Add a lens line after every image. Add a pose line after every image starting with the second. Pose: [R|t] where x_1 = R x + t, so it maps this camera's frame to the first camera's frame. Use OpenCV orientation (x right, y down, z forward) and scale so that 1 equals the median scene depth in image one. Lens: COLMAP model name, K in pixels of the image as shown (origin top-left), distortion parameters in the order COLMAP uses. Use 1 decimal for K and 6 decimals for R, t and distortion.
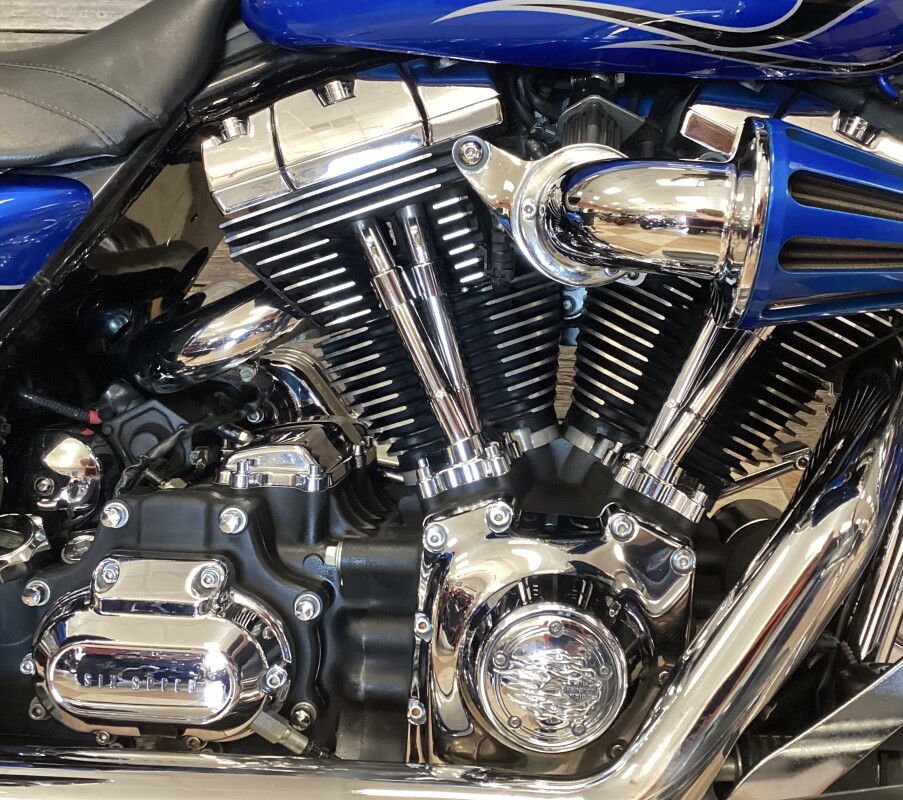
lens RADIAL K [[1194.0, 0, 451.6], [0, 1194.0, 400.6], [0, 0, 1]] dist [0.072493, 0.000000]
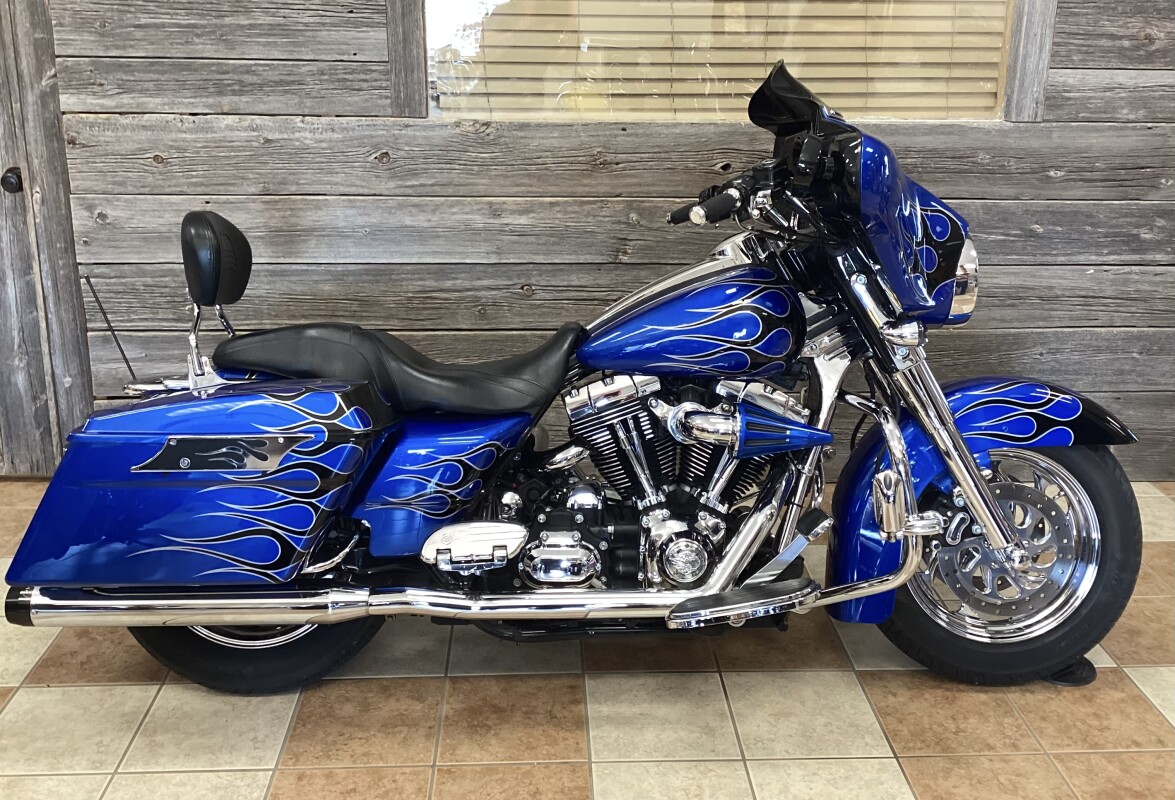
lens RADIAL K [[1076.8, 0, 587.2], [0, 1076.8, 398.2], [0, 0, 1]] dist [-0.002878, 0.000000]
pose [[0.996456, -0.030018, 0.078573, -0.377164], [0.031866, 0.999242, -0.022369, -0.152790], [-0.077842, 0.024794, 0.996657, -1.830376]]
